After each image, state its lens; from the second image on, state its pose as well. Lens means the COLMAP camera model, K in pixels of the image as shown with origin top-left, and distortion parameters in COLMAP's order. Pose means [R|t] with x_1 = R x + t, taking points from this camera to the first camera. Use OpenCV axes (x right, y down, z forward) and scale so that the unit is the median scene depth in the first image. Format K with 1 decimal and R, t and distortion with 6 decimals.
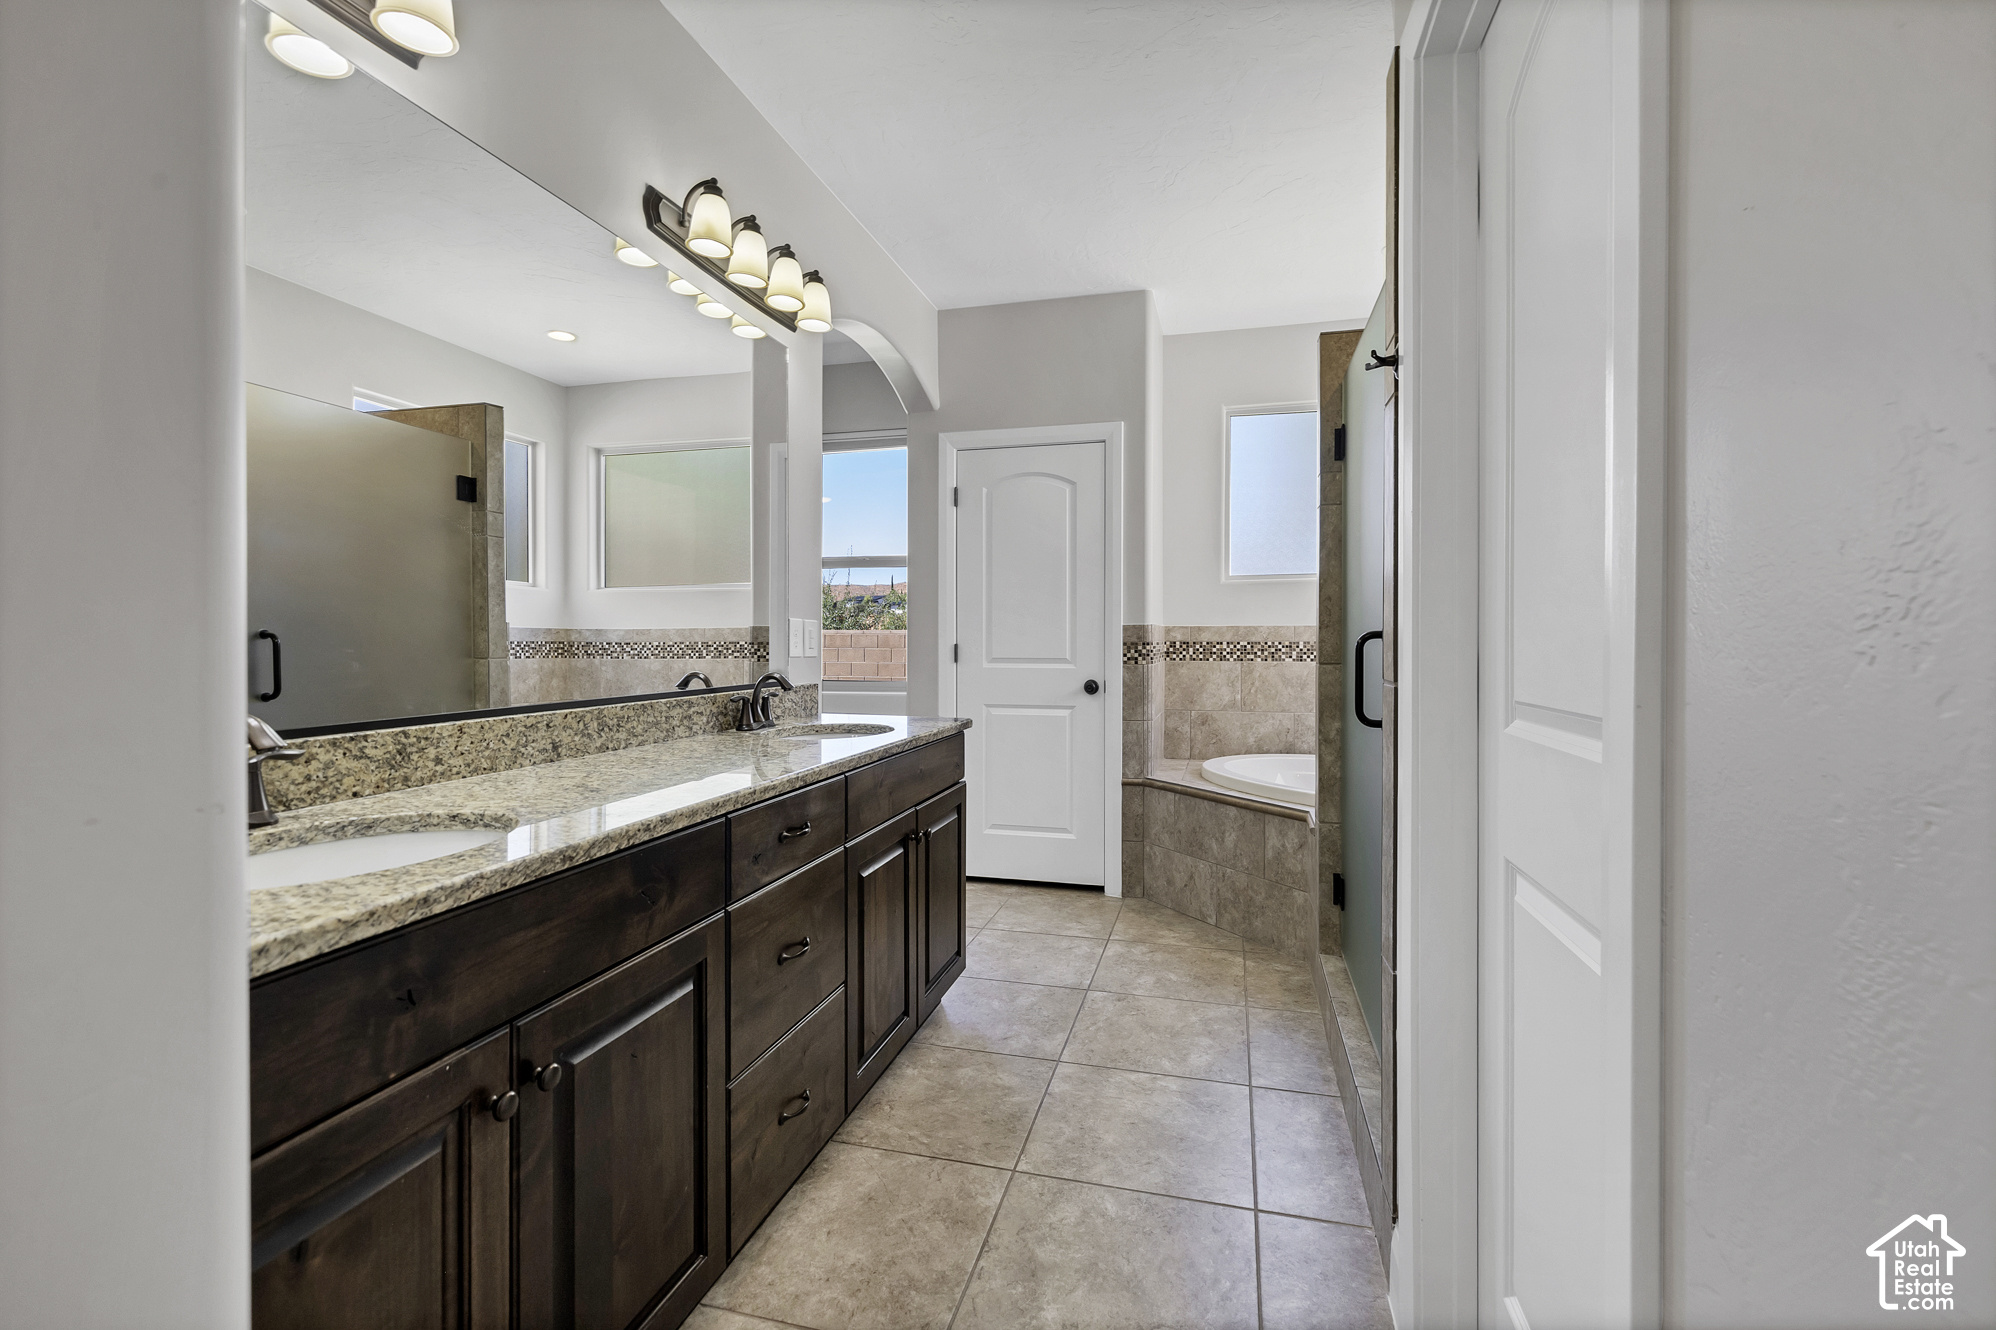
lens RADIAL K [[869.4, 0, 1001.8], [0, 869.4, 648.3], [0, 0, 1]] dist [-0.005117, 0.001995]
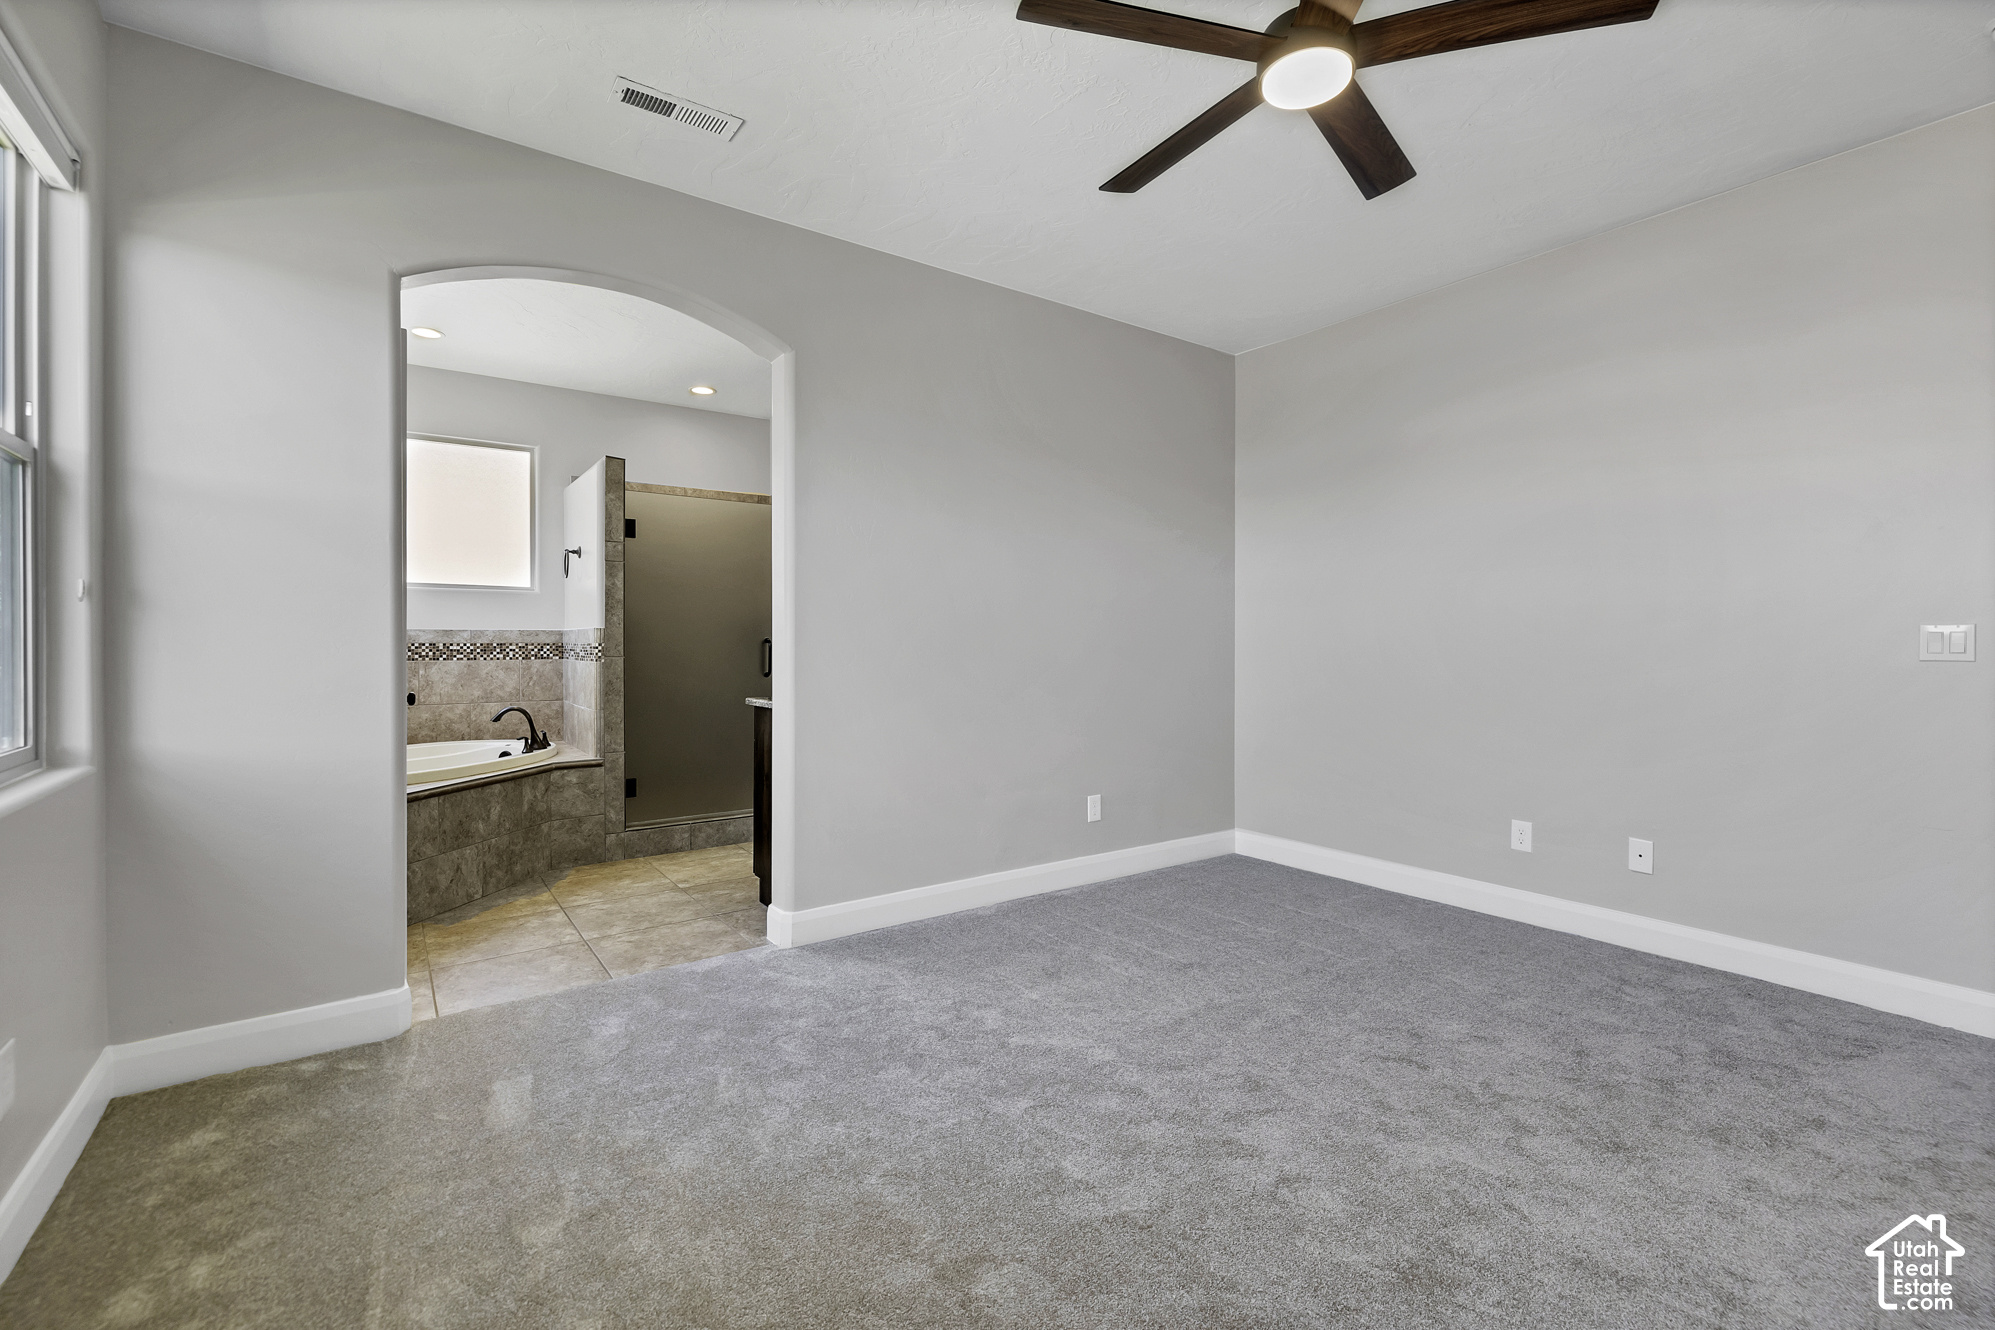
lens RADIAL K [[869.0, 0, 1010.1], [0, 869.0, 653.2], [0, 0, 1]] dist [-0.005117, 0.001995]
pose [[-0.775354, -0.010108, 0.631446, -1.624521], [0.006029, 0.999708, 0.023405, -0.029585], [-0.631498, 0.021954, -0.775067, 2.349436]]
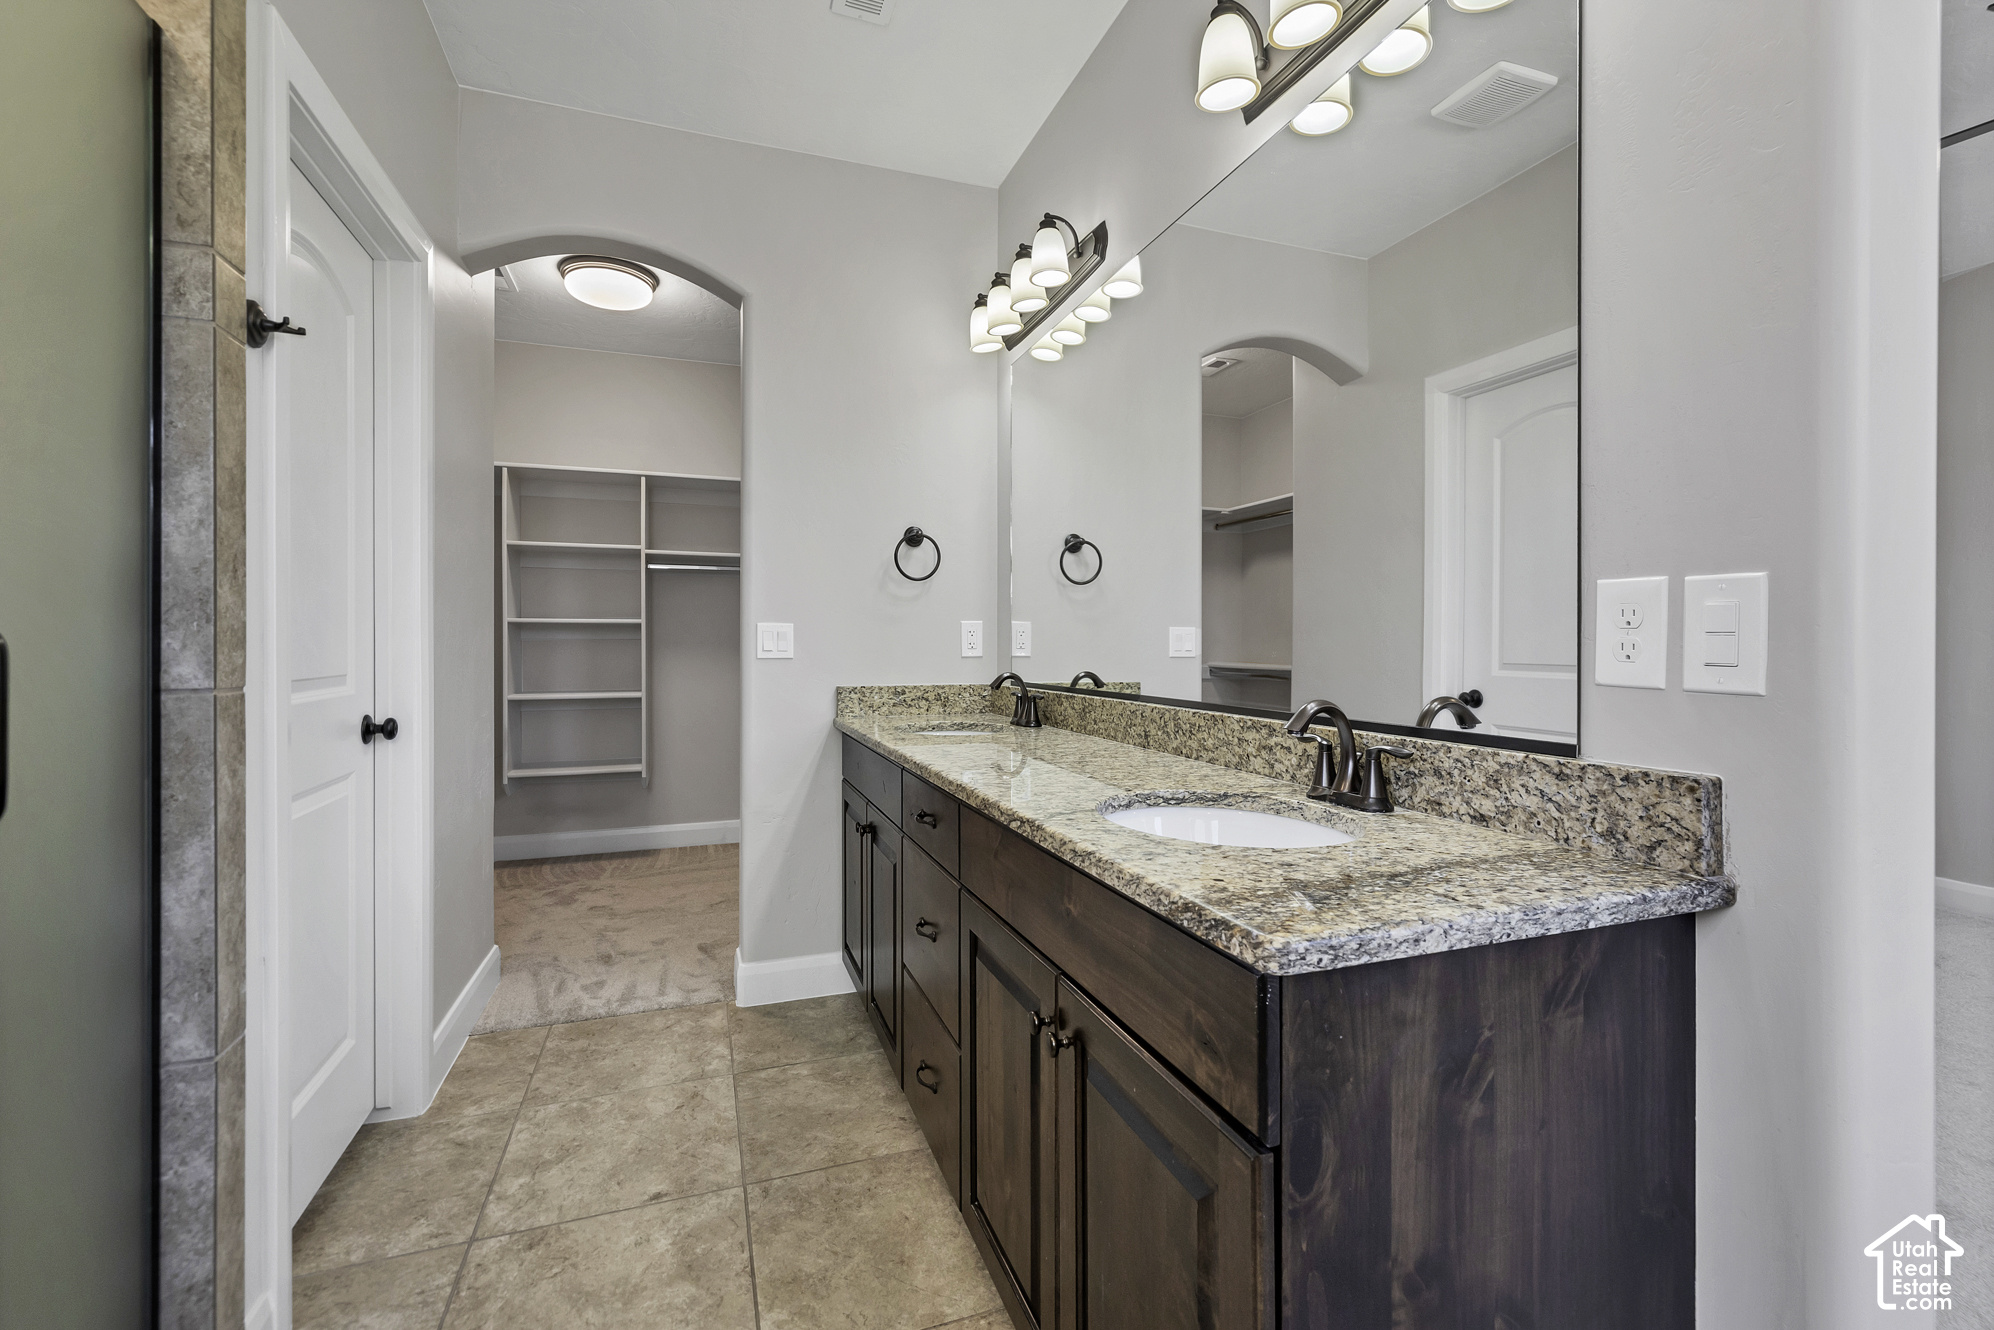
lens RADIAL K [[868.6, 0, 999.9], [0, 868.6, 645.3], [0, 0, 1]] dist [-0.005117, 0.001995]
pose [[-0.822255, -0.000800, -0.569118, 0.232024], [-0.009560, 0.999877, 0.012406, -0.012520], [0.569038, 0.015642, -0.822162, 1.496450]]
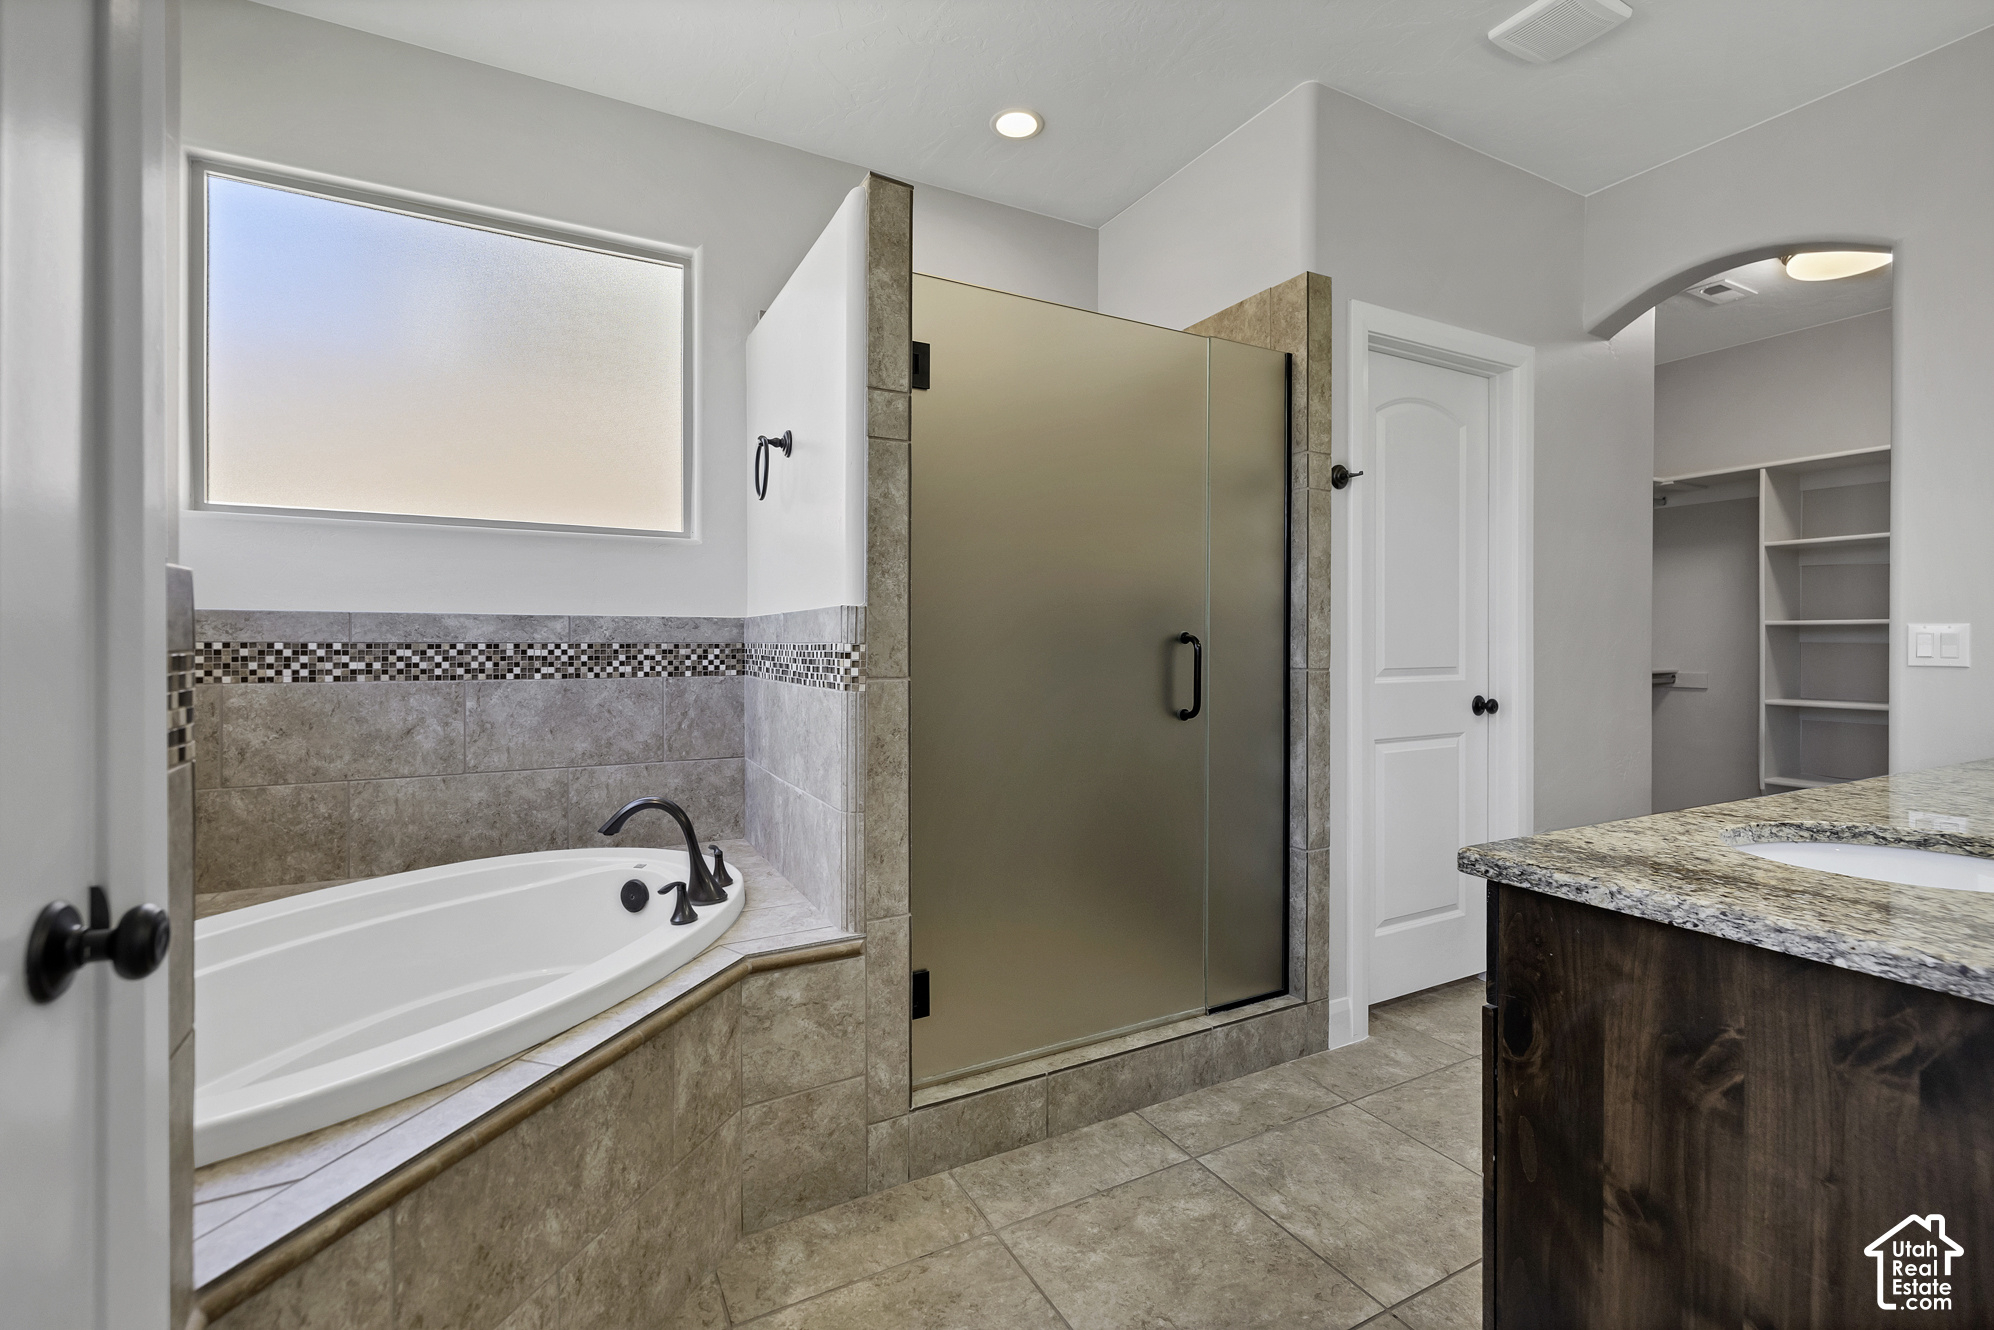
lens RADIAL K [[868.6, 0, 1006.6], [0, 868.6, 655.2], [0, 0, 1]] dist [-0.005117, 0.001995]
pose [[-0.685174, -0.014854, 0.728228, -0.218828], [0.005539, 0.999657, 0.025602, -0.020852], [-0.728358, 0.021576, -0.684856, 1.807122]]
